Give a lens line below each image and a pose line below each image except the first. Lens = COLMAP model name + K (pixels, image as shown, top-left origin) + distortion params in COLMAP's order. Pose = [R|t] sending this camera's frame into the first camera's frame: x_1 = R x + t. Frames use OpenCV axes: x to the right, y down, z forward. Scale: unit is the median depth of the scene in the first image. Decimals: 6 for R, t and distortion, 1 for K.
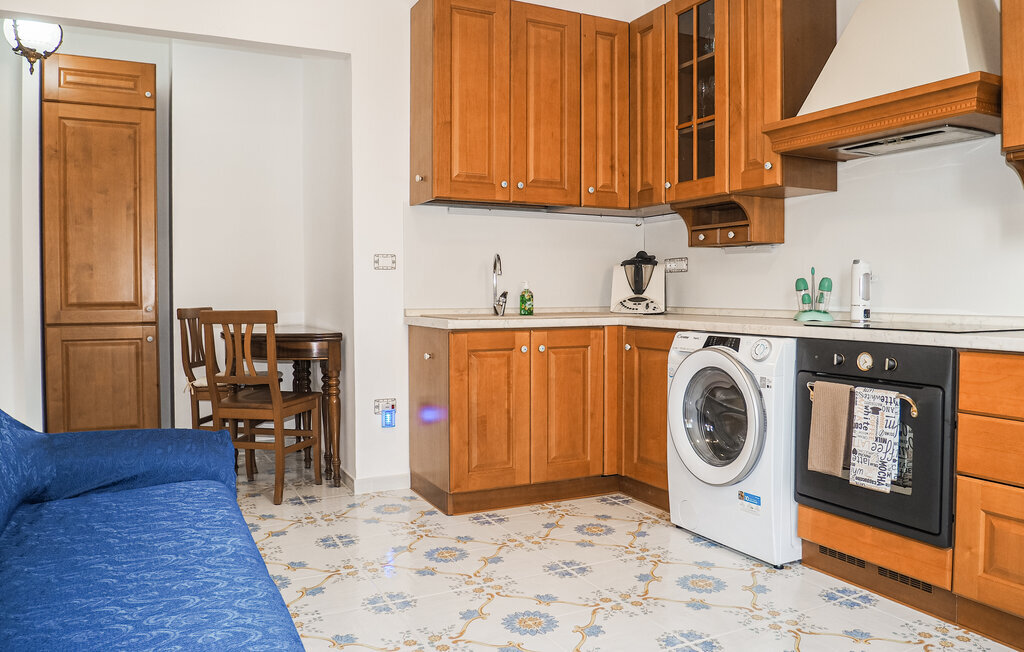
lens RADIAL K [[743.6, 0, 515.4], [0, 743.6, 310.0], [0, 0, 1]] dist [-0.074214, 0.004267]
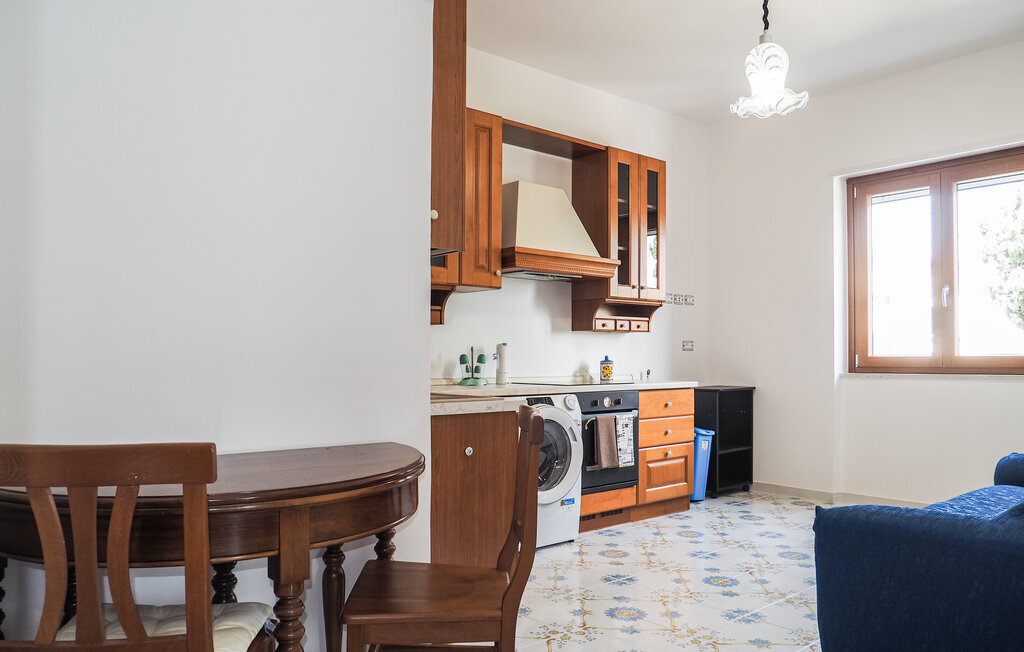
lens RADIAL K [[743.6, 0, 515.4], [0, 743.6, 310.0], [0, 0, 1]] dist [-0.074214, 0.004267]
pose [[-0.217586, 0.050075, 0.974756, -1.535666], [0.013706, 0.998741, -0.048248, -0.088614], [-0.975945, 0.002862, -0.217999, 1.888913]]
